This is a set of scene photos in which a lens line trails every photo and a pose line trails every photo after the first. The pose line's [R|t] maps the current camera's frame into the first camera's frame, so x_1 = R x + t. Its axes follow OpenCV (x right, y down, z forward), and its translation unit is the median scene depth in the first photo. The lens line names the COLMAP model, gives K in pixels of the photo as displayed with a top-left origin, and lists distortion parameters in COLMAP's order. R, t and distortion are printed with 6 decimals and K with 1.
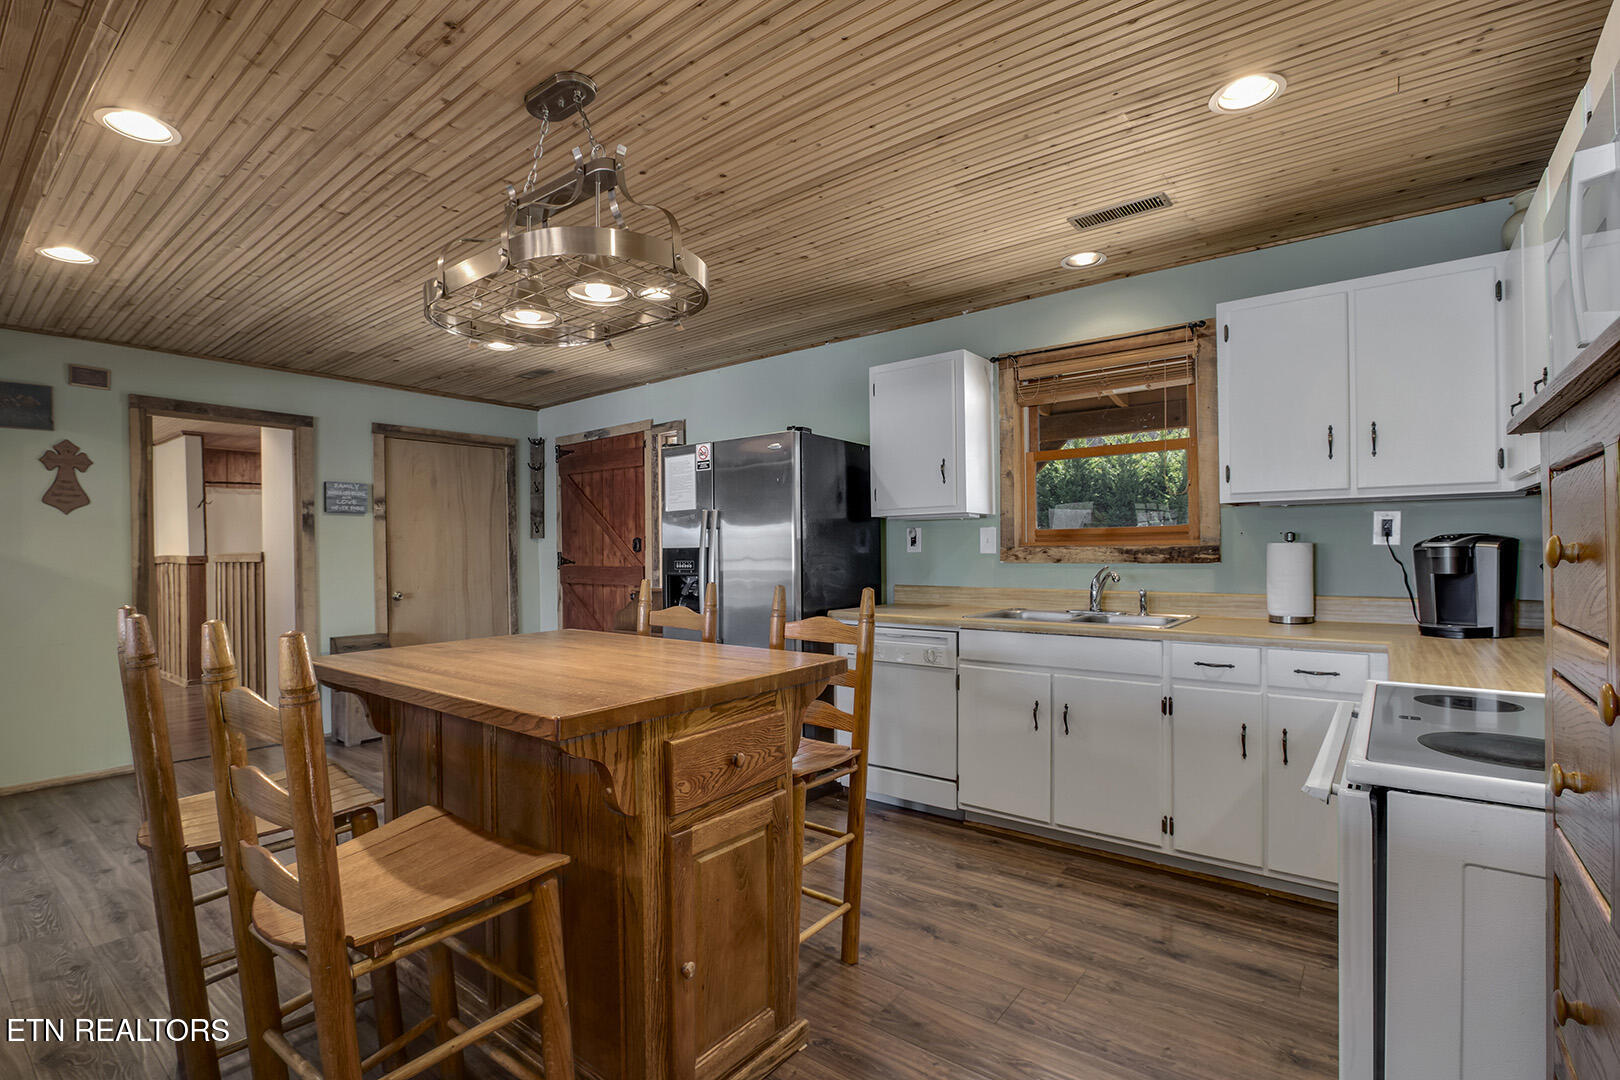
lens RADIAL K [[757.4, 0, 813.1], [0, 757.4, 548.7], [0, 0, 1]] dist [-0.022381, 0.003815]
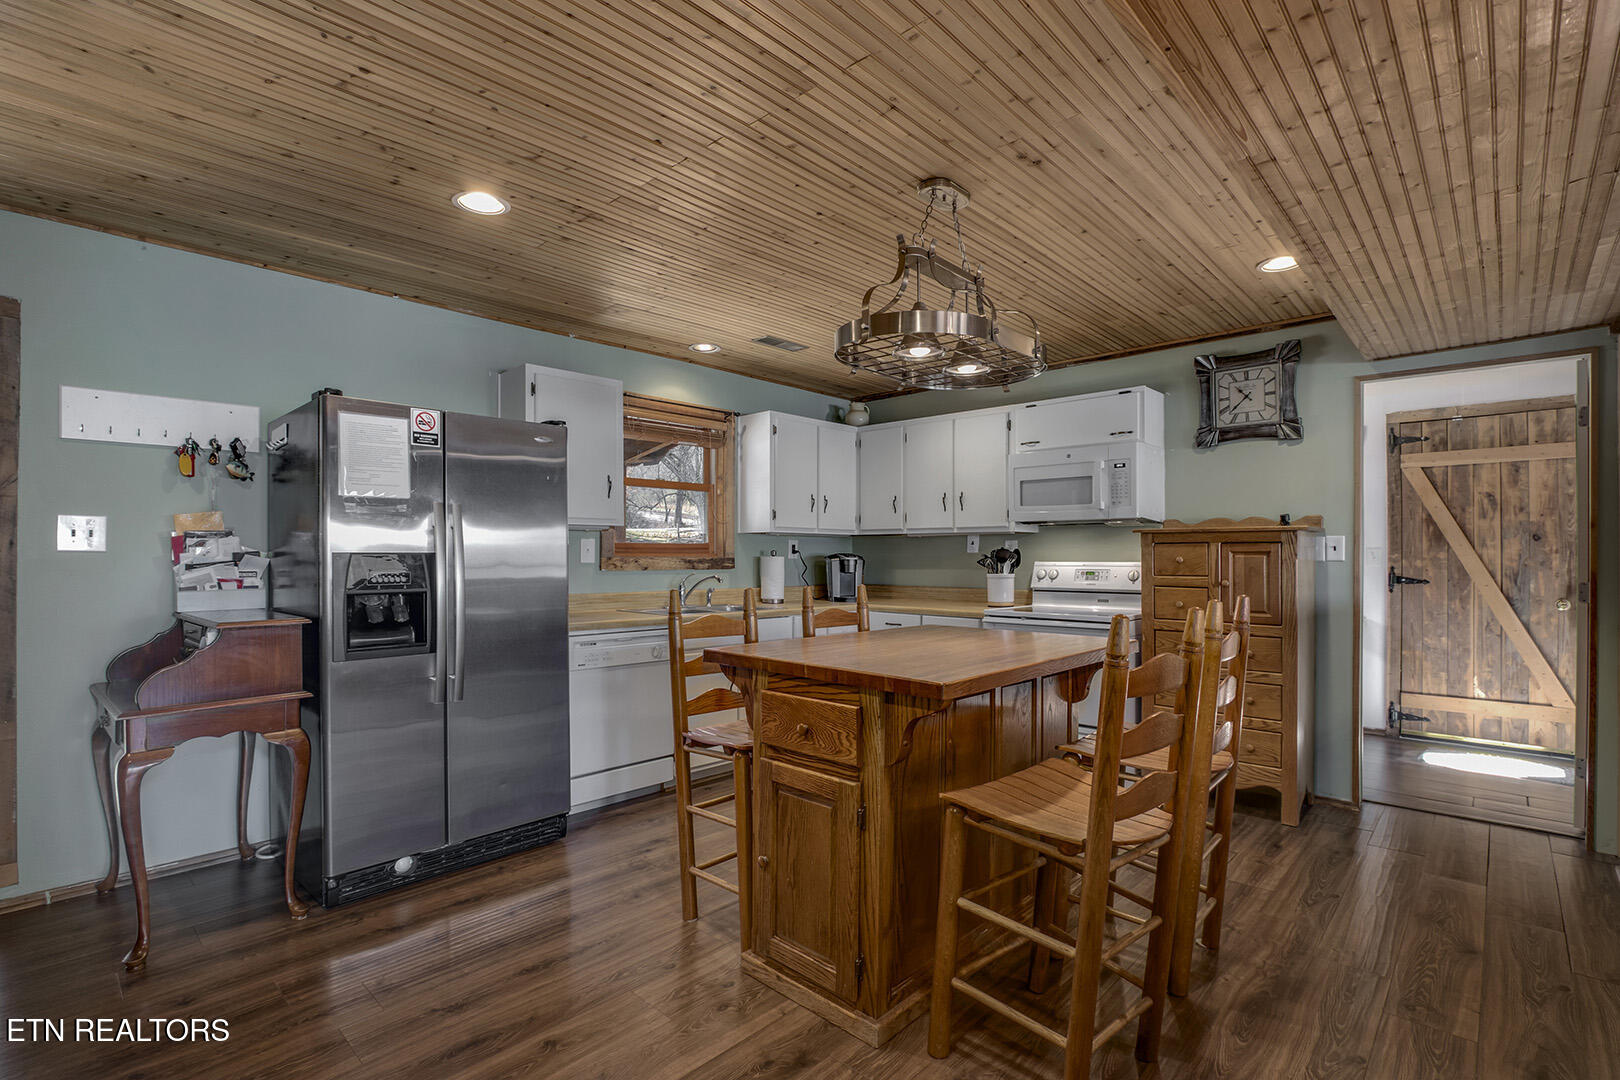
lens RADIAL K [[757.4, 0, 809.6], [0, 757.4, 547.9], [0, 0, 1]] dist [-0.022381, 0.003815]
pose [[0.095246, 0.022614, 0.995197, -0.956609], [-0.002729, 0.999744, -0.022456, 0.009916], [-0.995450, -0.000577, 0.095283, 0.661468]]
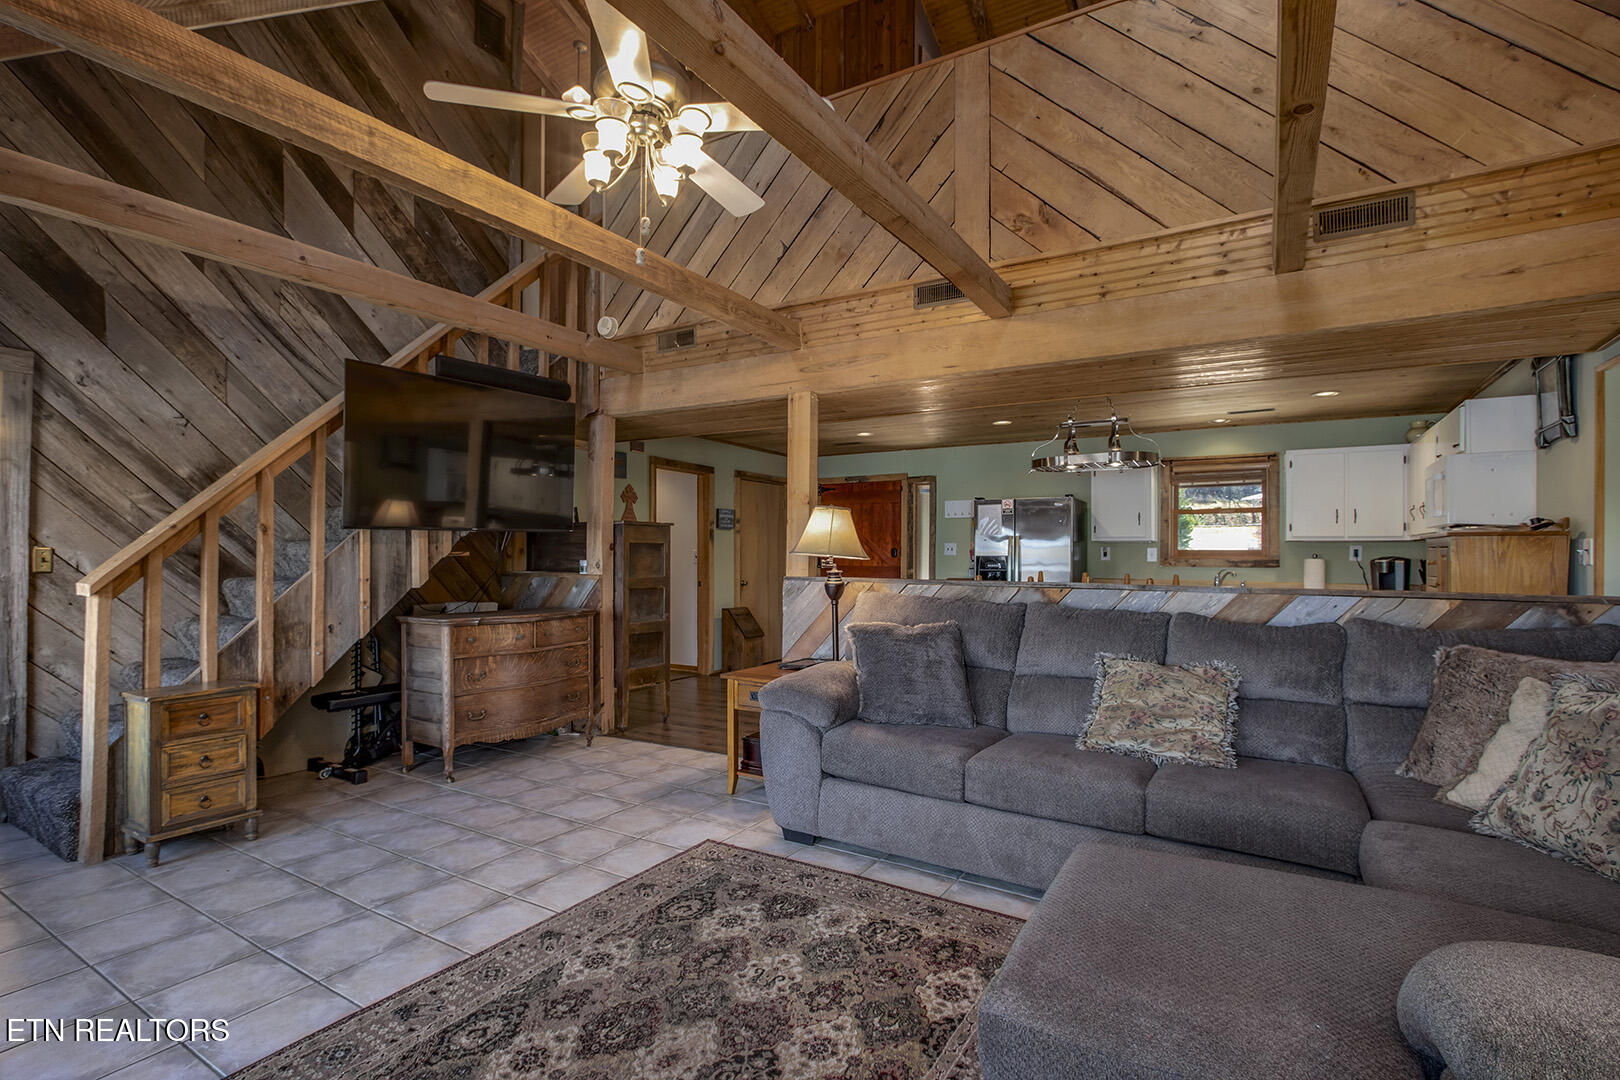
lens RADIAL K [[757.4, 0, 817.4], [0, 757.4, 555.4], [0, 0, 1]] dist [-0.022381, 0.003815]
pose [[0.994410, 0.020067, 0.103668, -0.928726], [-0.019991, 0.999799, -0.001775, 0.013417], [-0.103682, -0.000307, 0.994610, -0.926701]]
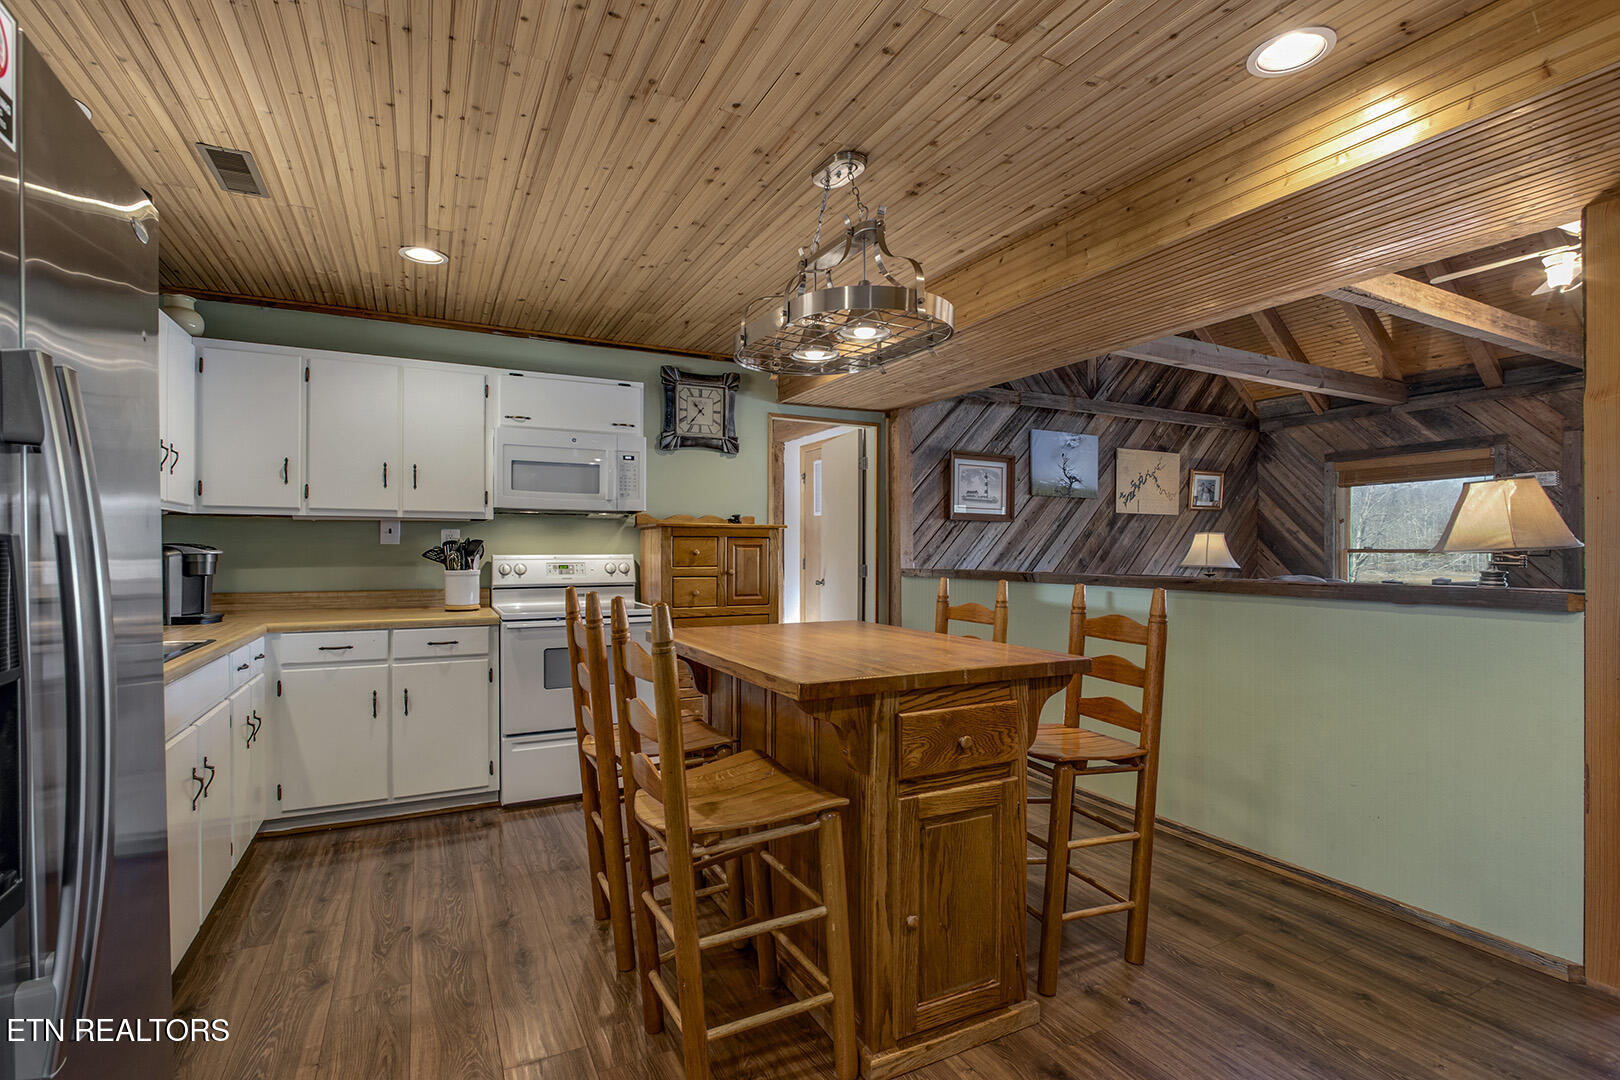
lens RADIAL K [[757.4, 0, 811.9], [0, 757.4, 548.4], [0, 0, 1]] dist [-0.022381, 0.003815]
pose [[-0.908848, 0.011701, 0.416963, -0.474286], [0.009617, 0.999929, -0.007100, 0.005645], [-0.417016, -0.002443, -0.908896, 1.266243]]
